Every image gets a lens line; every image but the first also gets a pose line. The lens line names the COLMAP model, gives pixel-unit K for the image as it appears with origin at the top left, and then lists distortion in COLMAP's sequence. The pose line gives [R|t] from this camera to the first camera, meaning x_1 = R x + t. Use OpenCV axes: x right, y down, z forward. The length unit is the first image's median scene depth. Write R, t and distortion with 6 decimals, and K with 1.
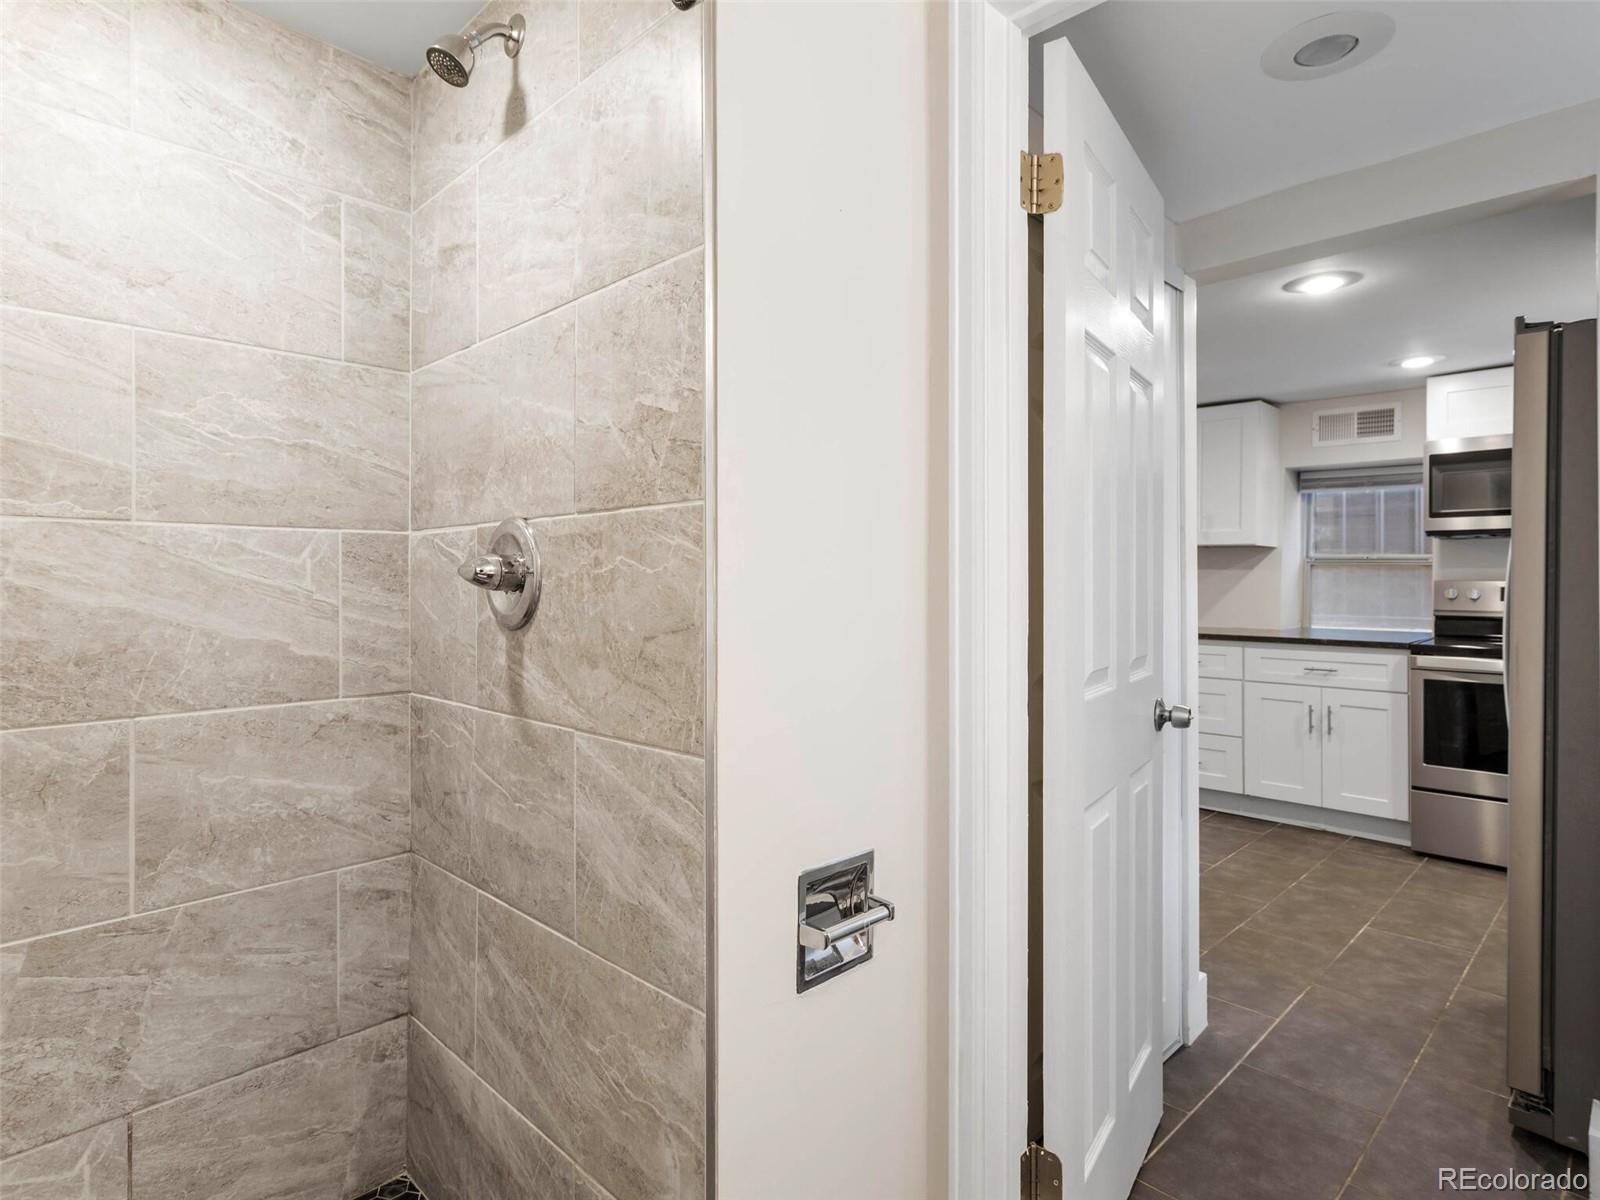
lens RADIAL K [[855.3, 0, 793.4], [0, 855.3, 574.1], [0, 0, 1]] dist [-0.006618, -0.001024]
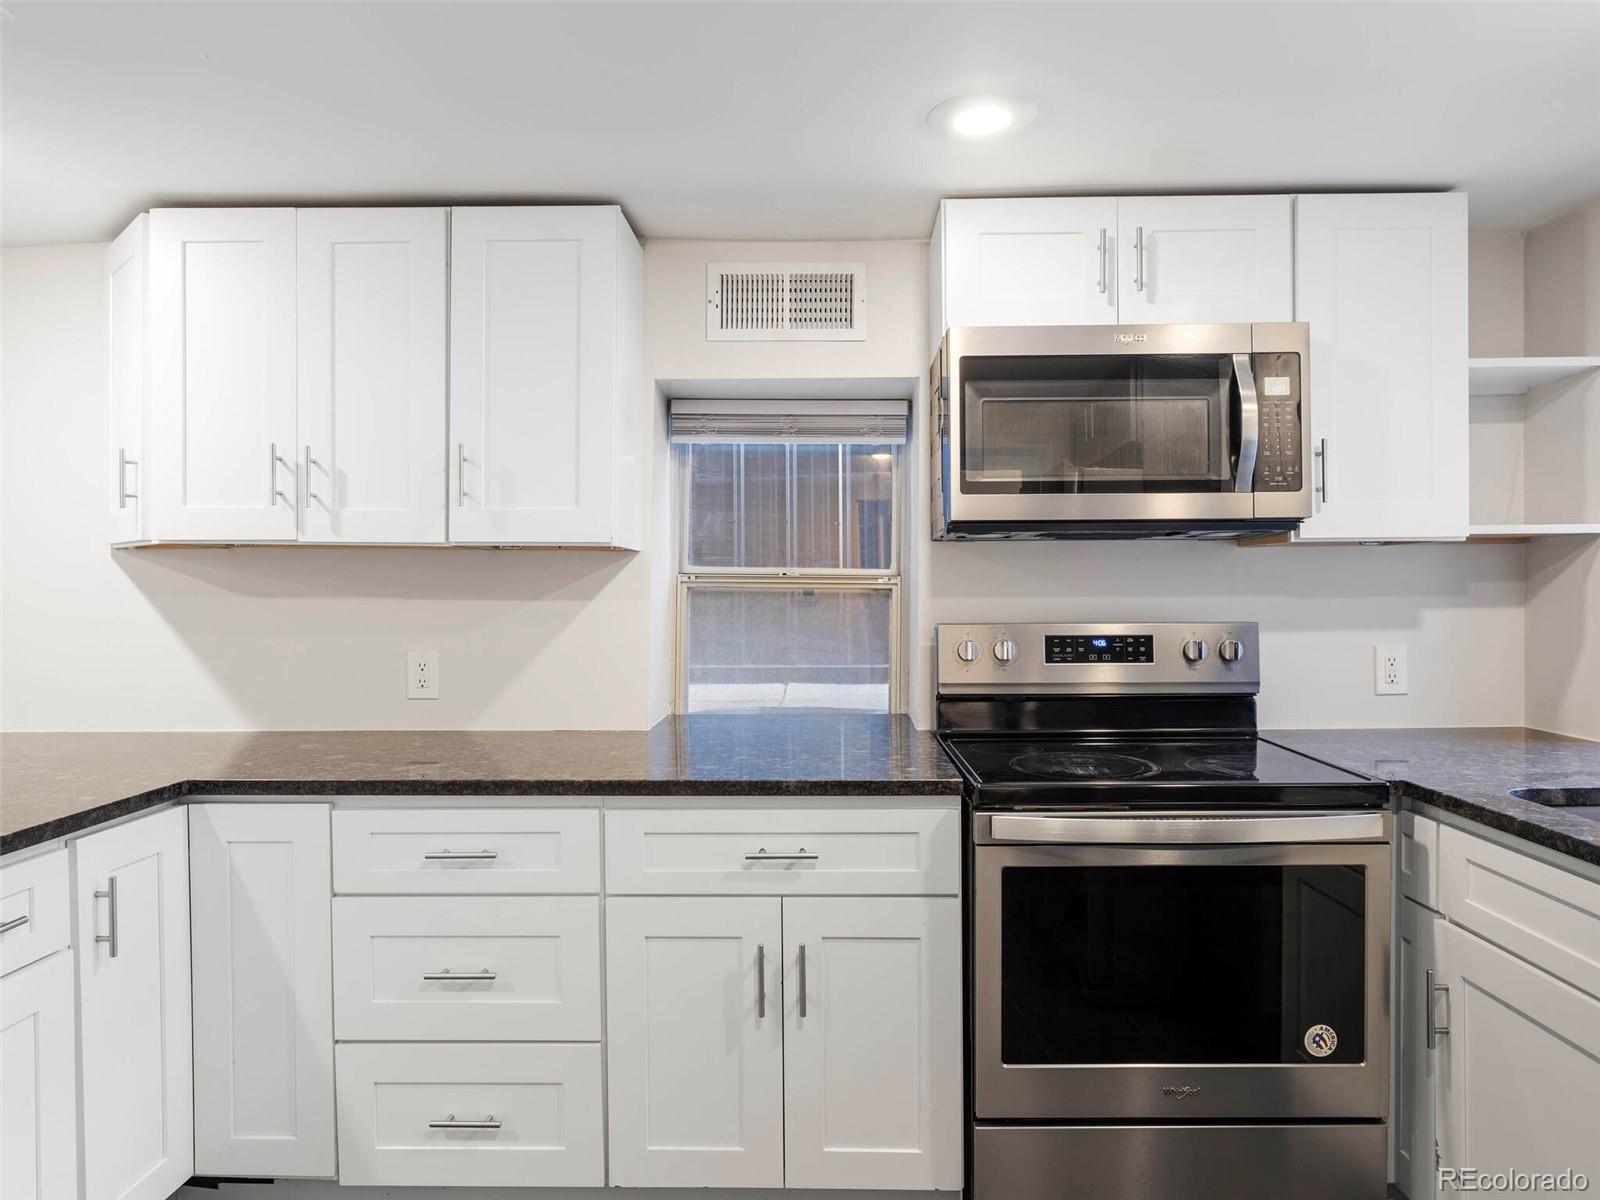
lens RADIAL K [[1031.4, 0, 799.7], [0, 1031.4, 596.9], [0, 0, 1]] dist [-0.014089, 0.006658]
pose [[0.720442, -0.016895, 0.693309, 0.249639], [0.004993, 0.999804, 0.019176, -0.017400], [-0.693497, -0.010353, 0.720385, 0.558027]]
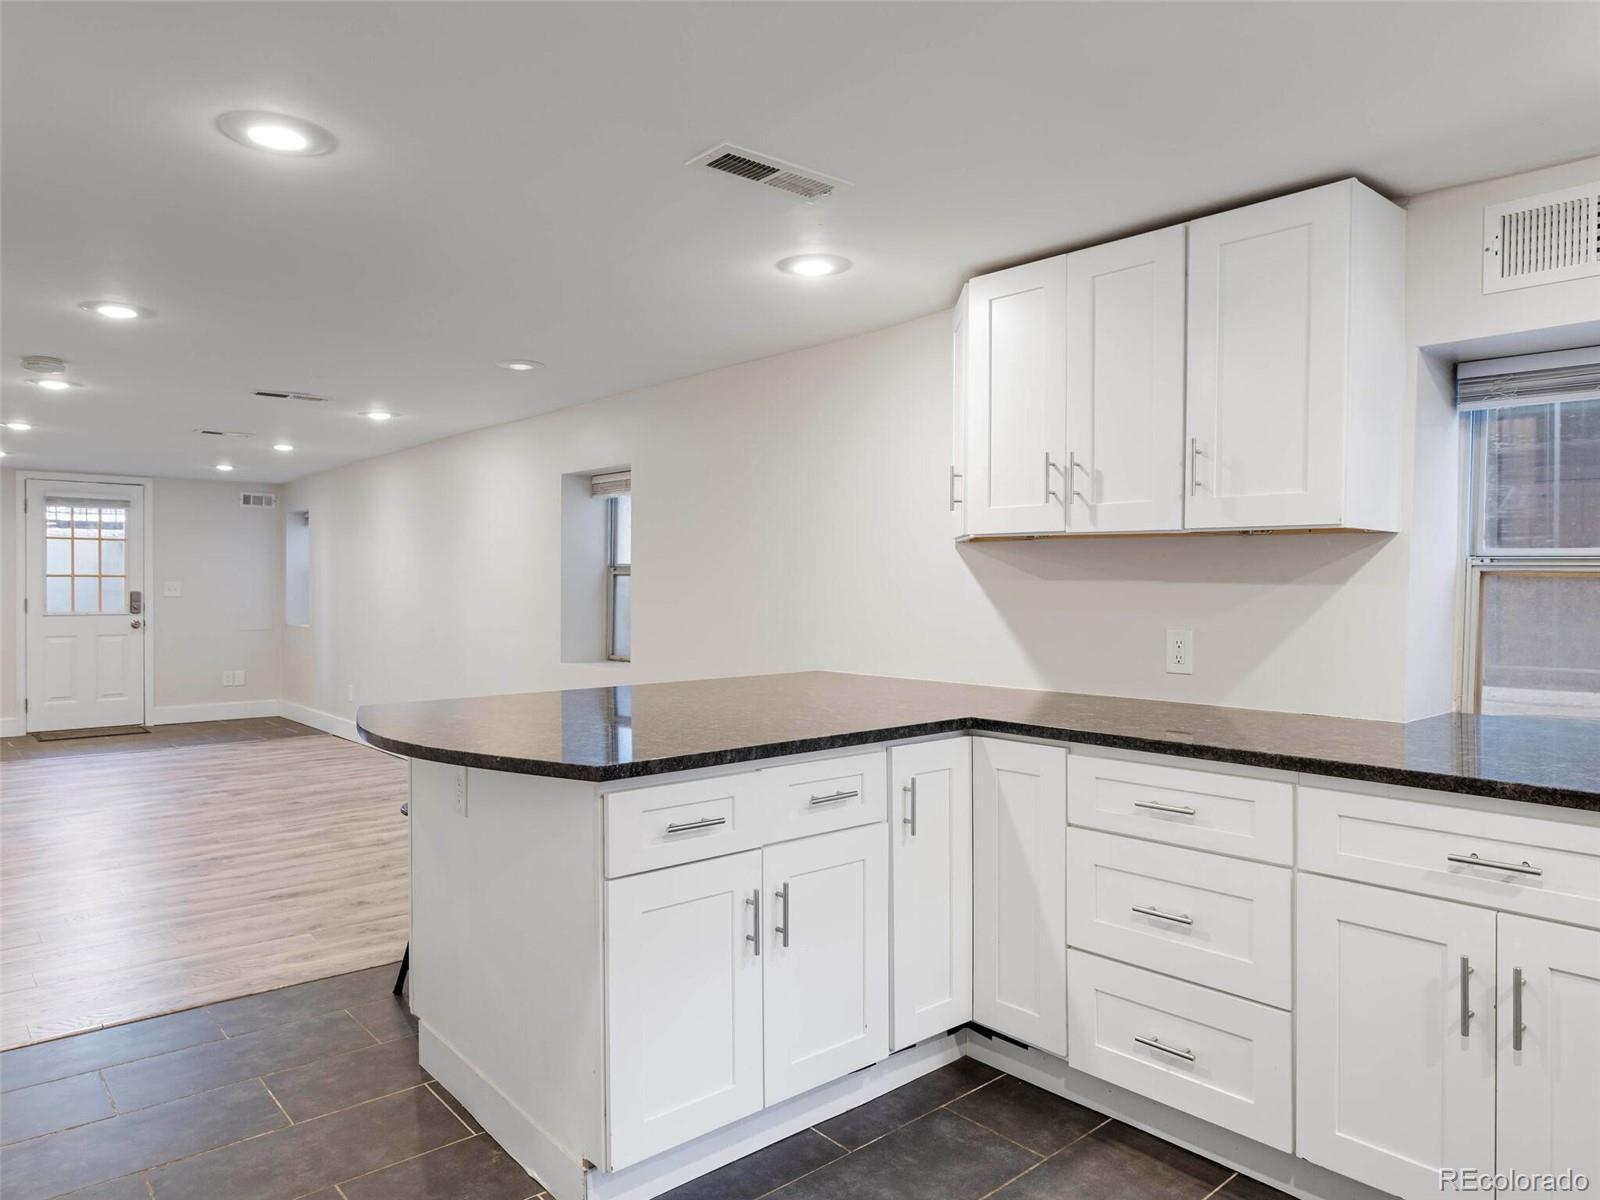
lens RADIAL K [[1031.4, 0, 790.6], [0, 1031.4, 598.9], [0, 0, 1]] dist [-0.014089, 0.006658]
pose [[0.998163, -0.005435, -0.060342, 0.298949], [0.006849, 0.999706, 0.023247, -0.012054], [0.060198, -0.023617, 0.997907, 0.474624]]
